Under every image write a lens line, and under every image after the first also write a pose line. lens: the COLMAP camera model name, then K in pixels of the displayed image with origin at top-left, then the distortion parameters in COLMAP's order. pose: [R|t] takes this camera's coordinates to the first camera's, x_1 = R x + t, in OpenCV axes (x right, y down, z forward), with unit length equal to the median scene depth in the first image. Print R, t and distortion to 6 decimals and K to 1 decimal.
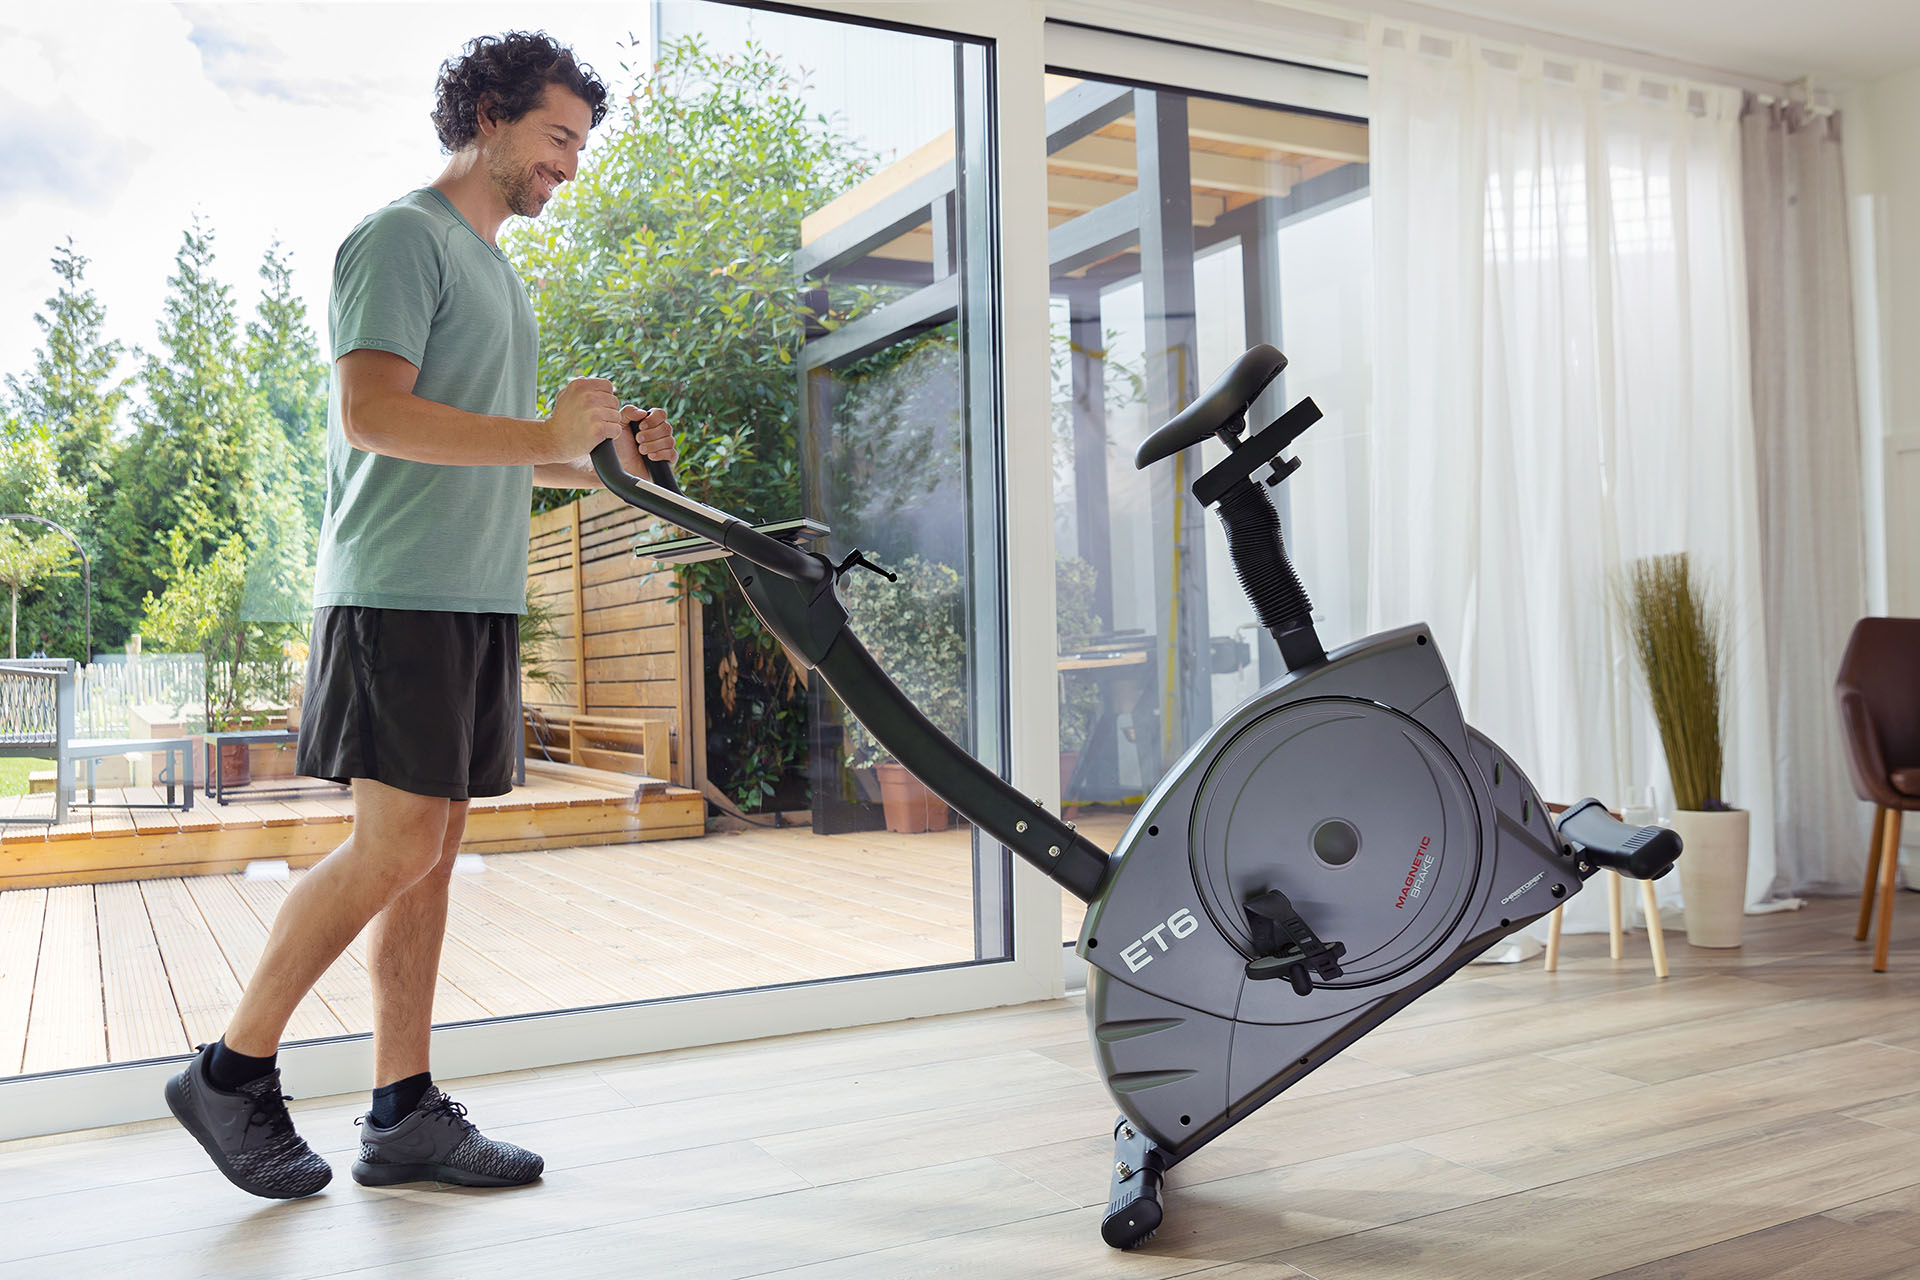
lens RADIAL K [[1697.4, 0, 1055.1], [0, 1697.4, 612.9], [0, 0, 1]] dist [-0.034882, 0.025008]
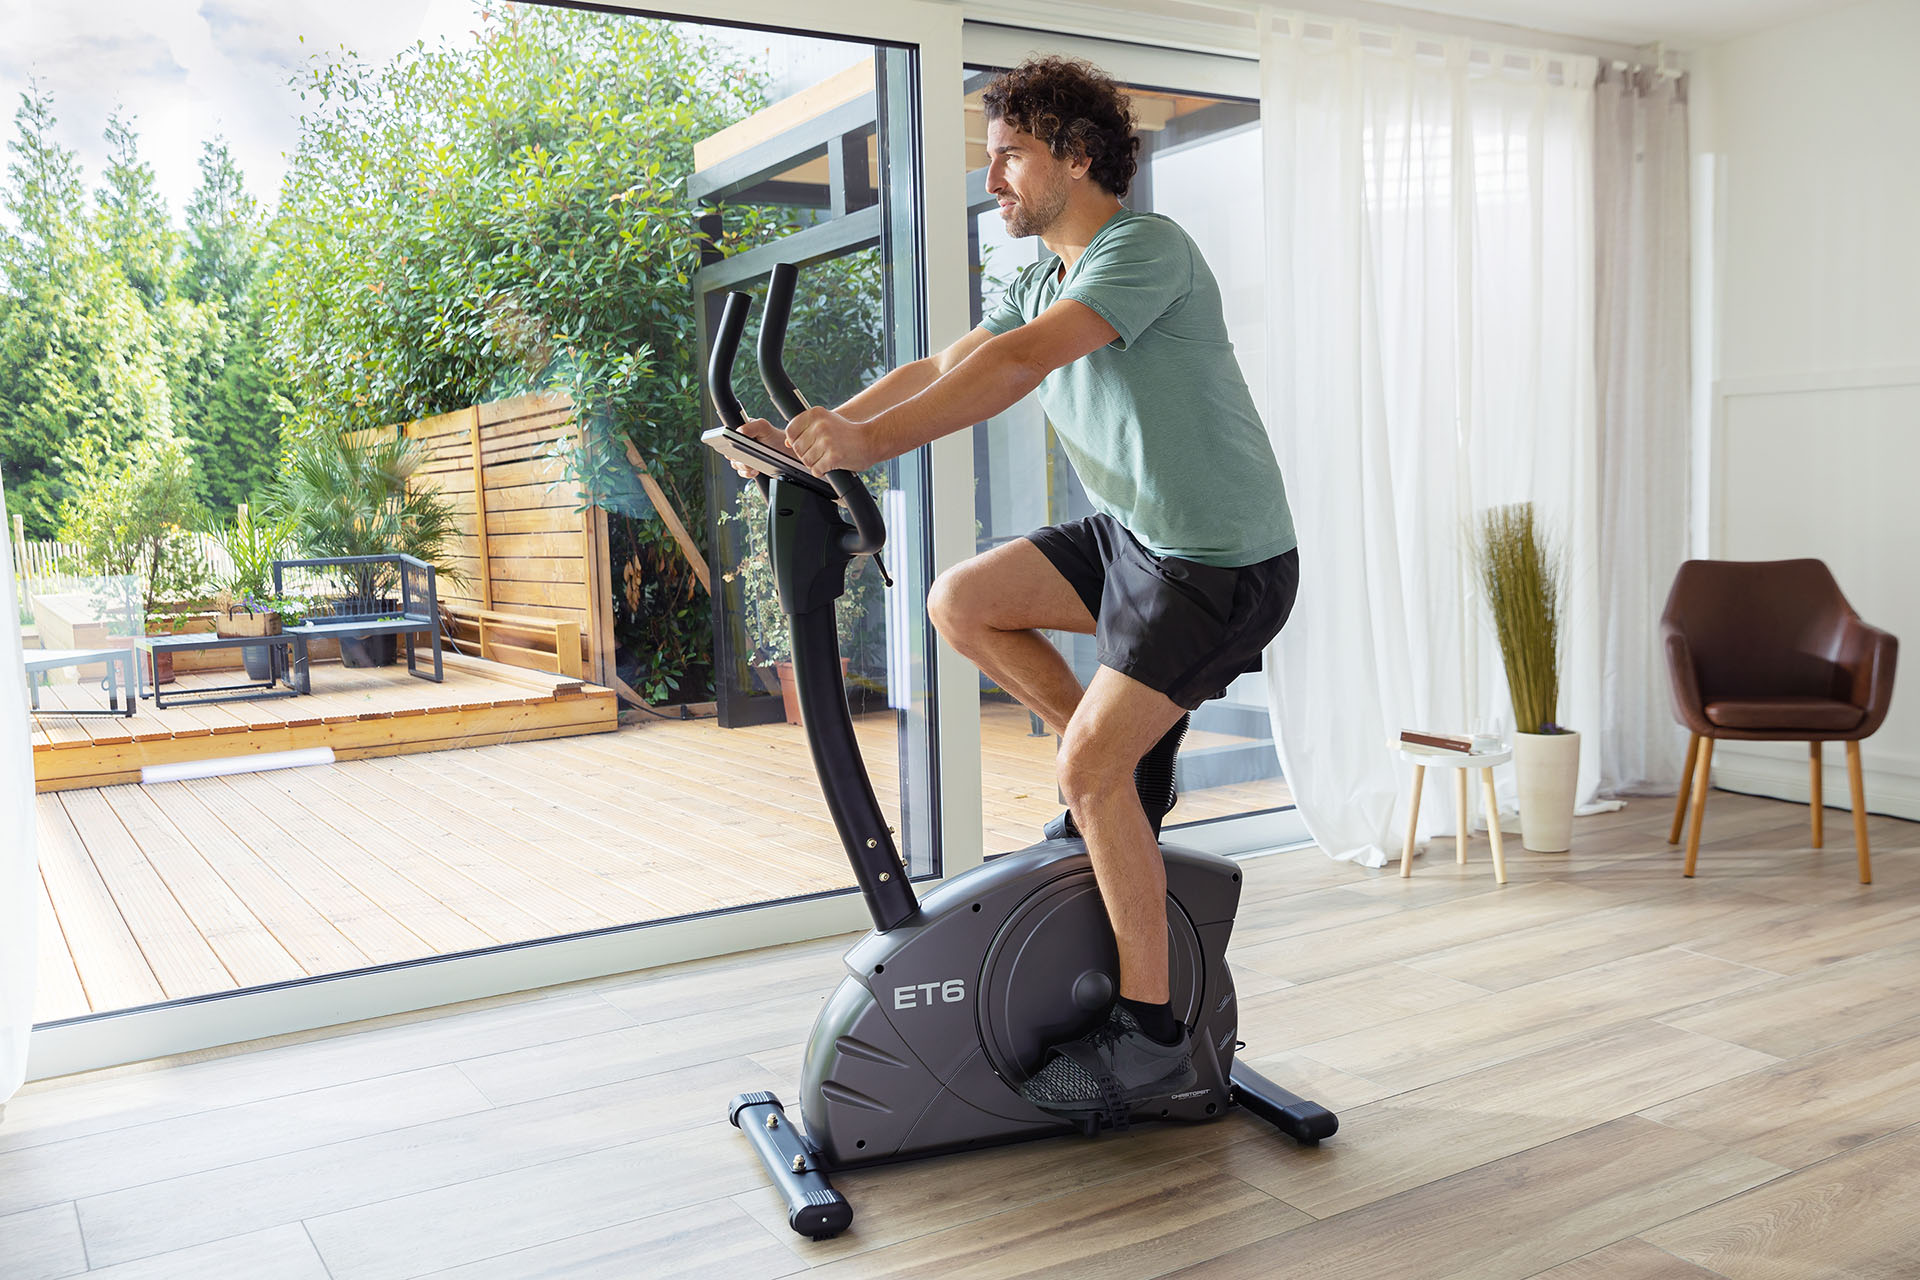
lens RADIAL K [[1652.3, 0, 956.5], [0, 1652.3, 648.3], [0, 0, 1]] dist [-0.008258, 0.023738]
pose [[0.999397, -0.010815, 0.032992, -0.029078], [0.006971, 0.993402, 0.114471, -0.044967], [-0.034013, -0.114172, 0.992879, -0.054252]]
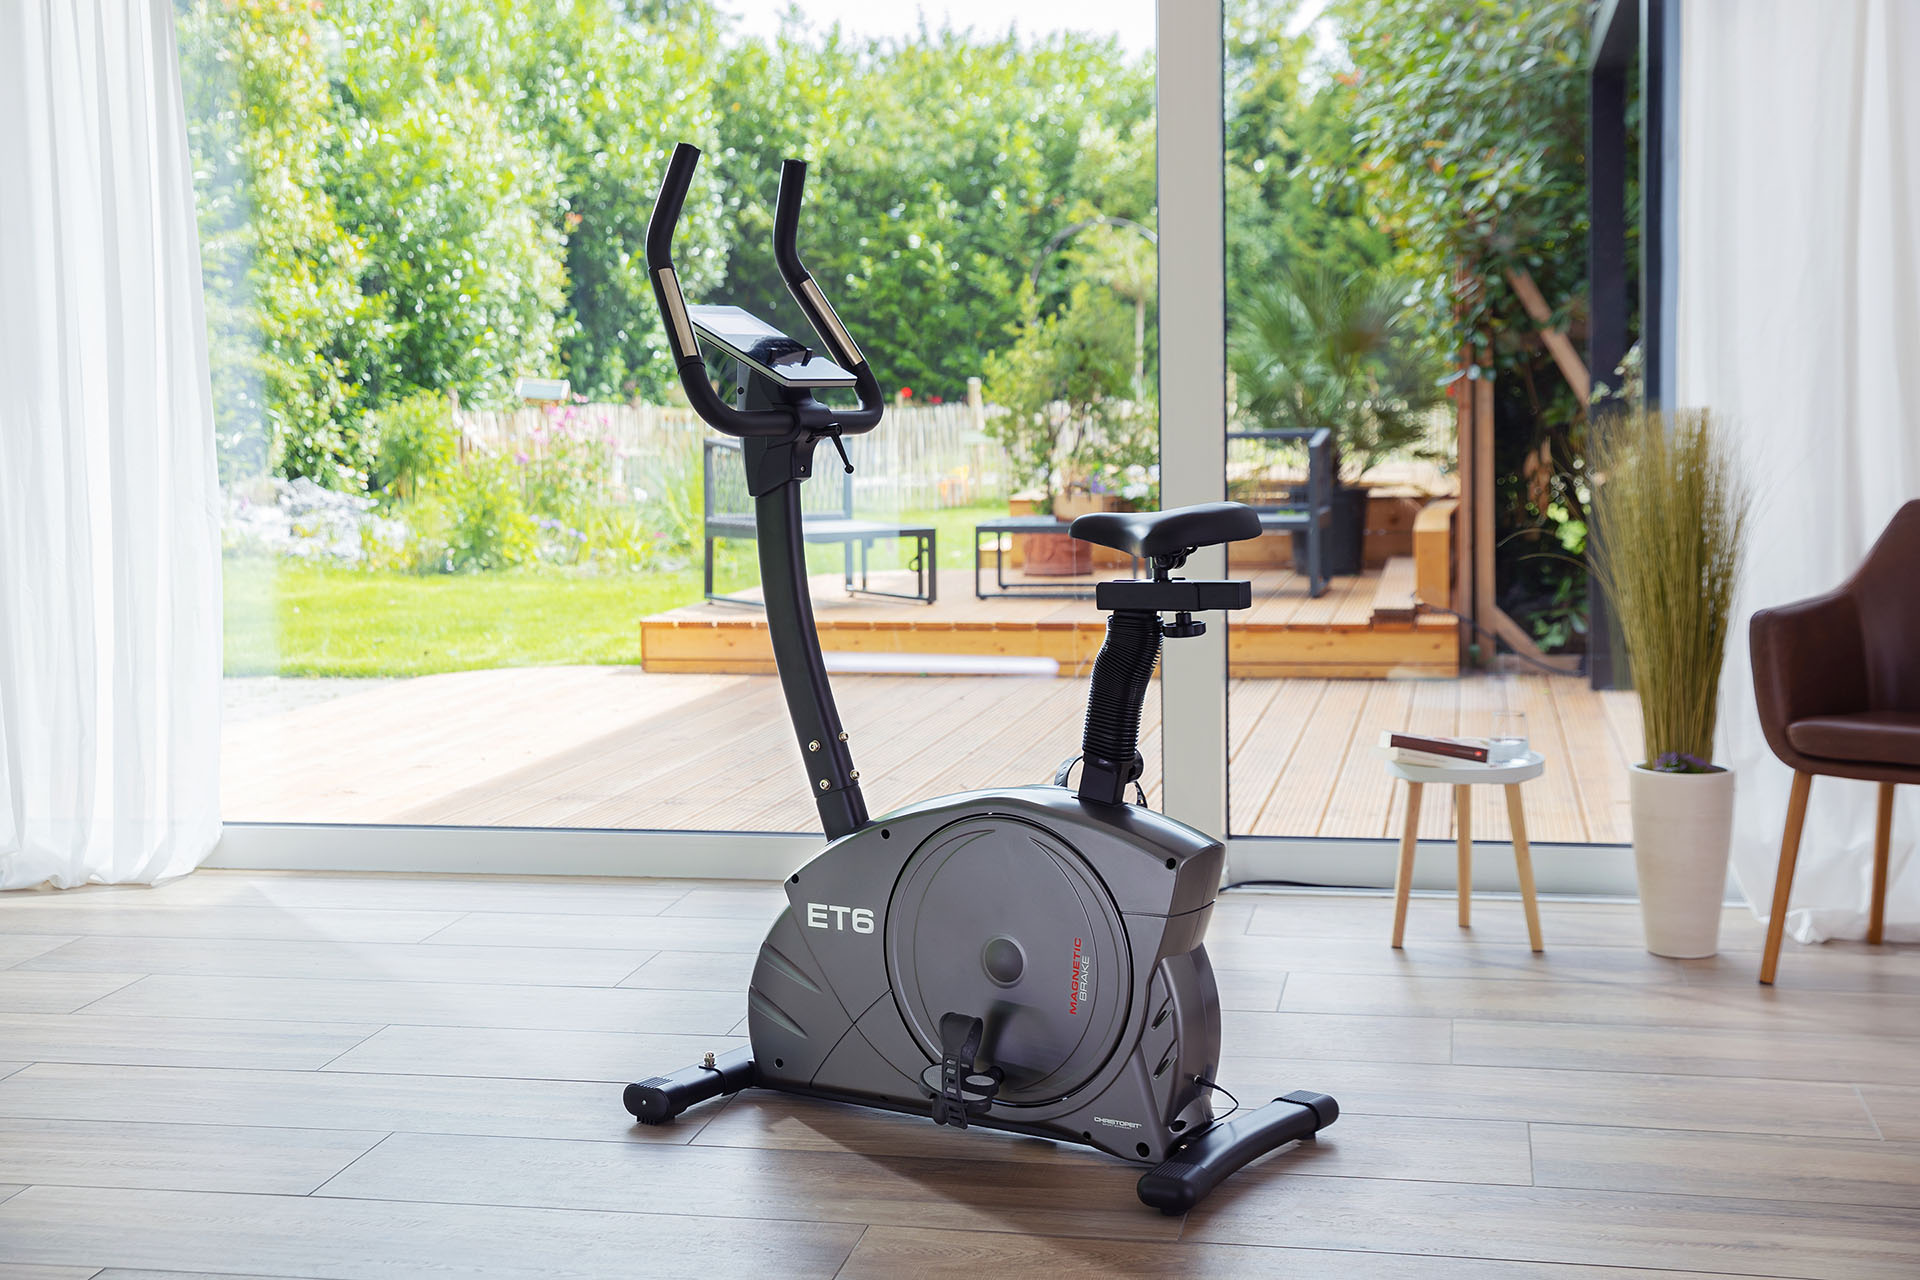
lens RADIAL K [[2642.4, 0, 946.1], [0, 2642.4, 642.7], [0, 0, 1]] dist [-0.005065, 0.000000]
pose [[0.747943, 0.080817, -0.658825, 0.491071], [0.008223, 0.991356, 0.130943, -0.056507], [0.663712, -0.103355, 0.740813, -0.088010]]
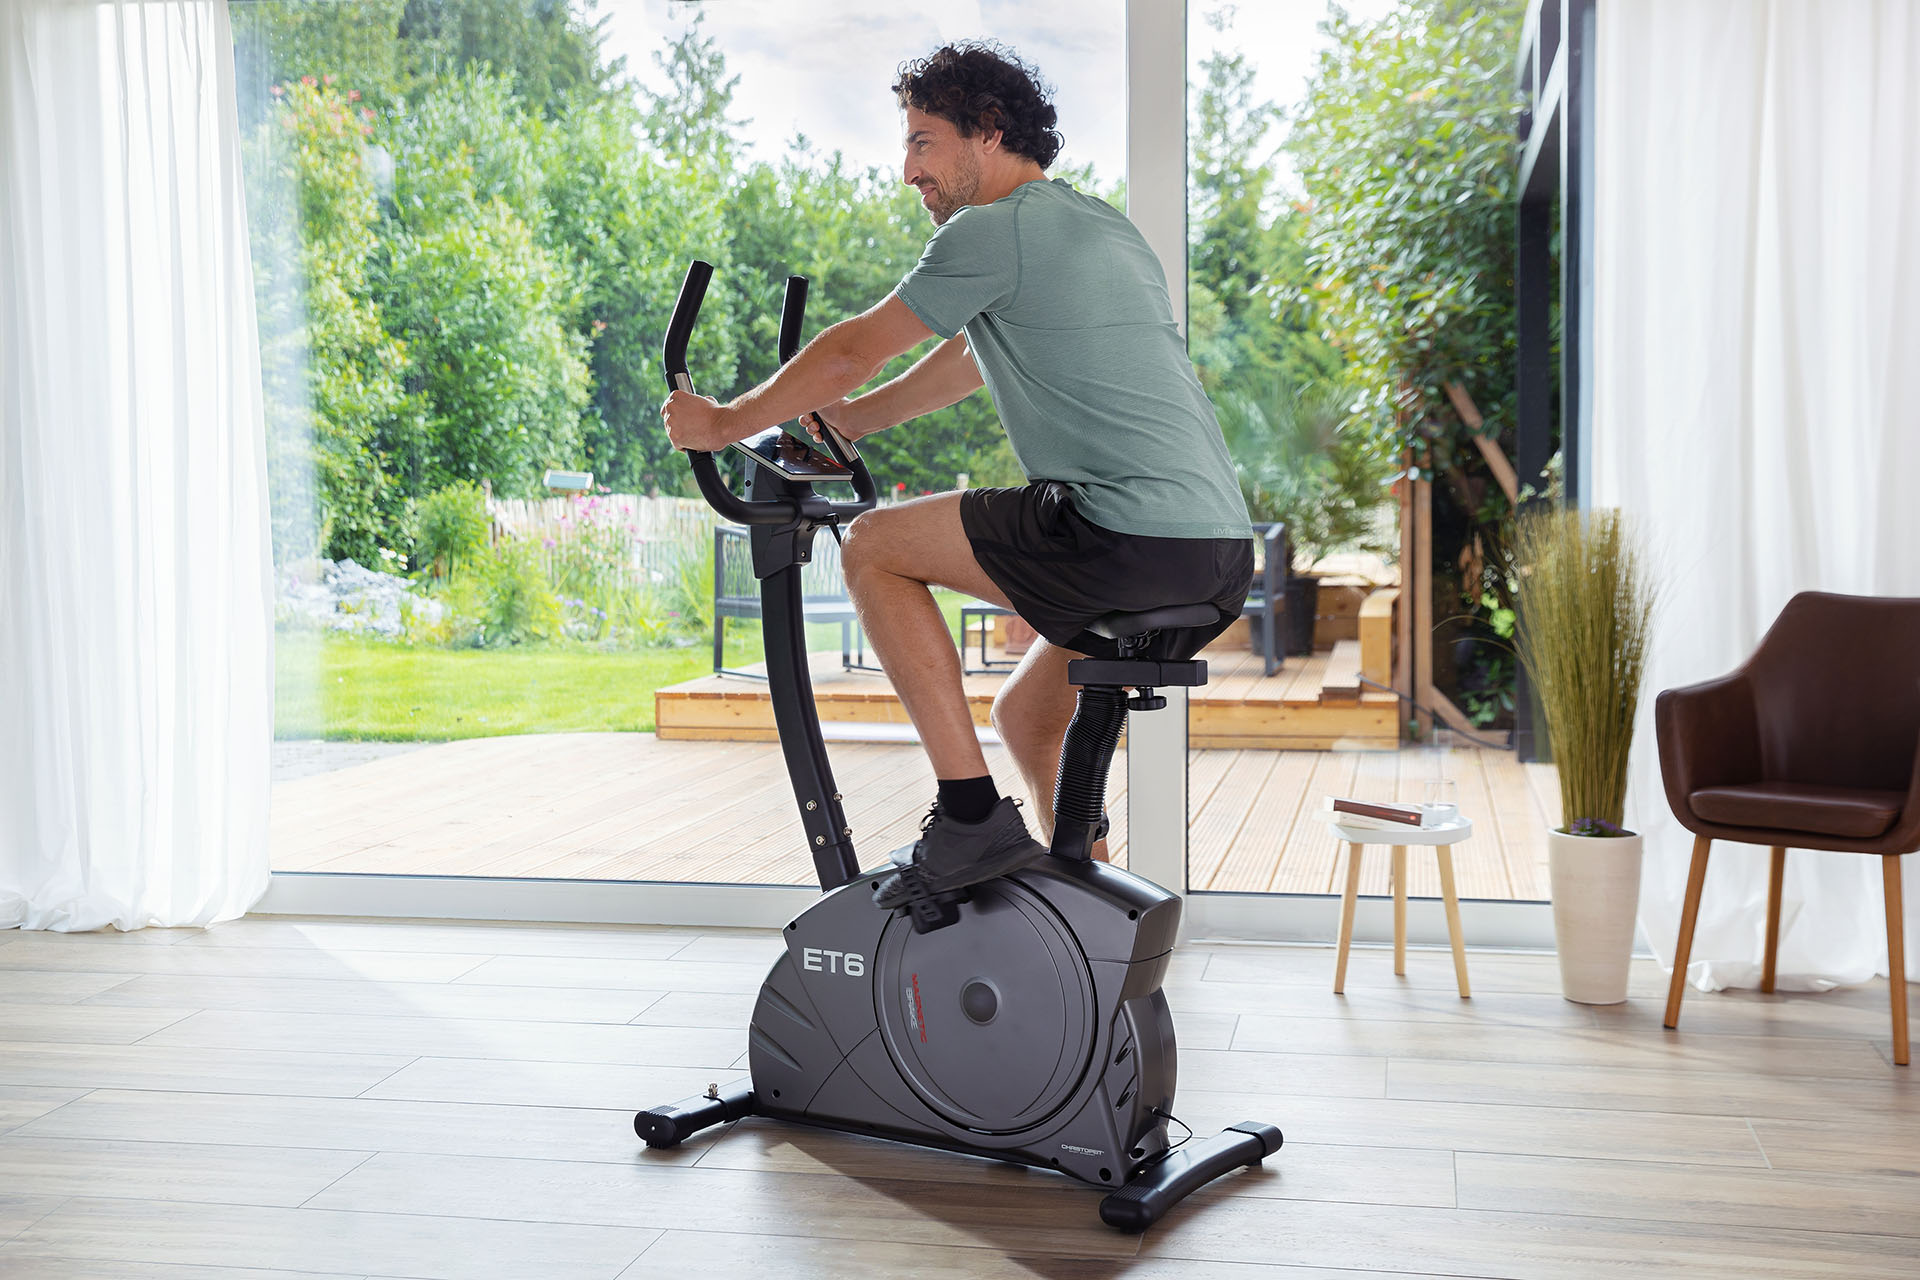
lens RADIAL K [[2422.9, 0, 968.0], [0, 2422.9, 638.9], [0, 0, 1]] dist [-0.011534, 0.000000]
pose [[0.755986, 0.066798, -0.651171, 0.499555], [-0.002182, 0.995031, 0.099539, -0.057278], [0.654584, -0.073830, 0.752375, -0.095750]]
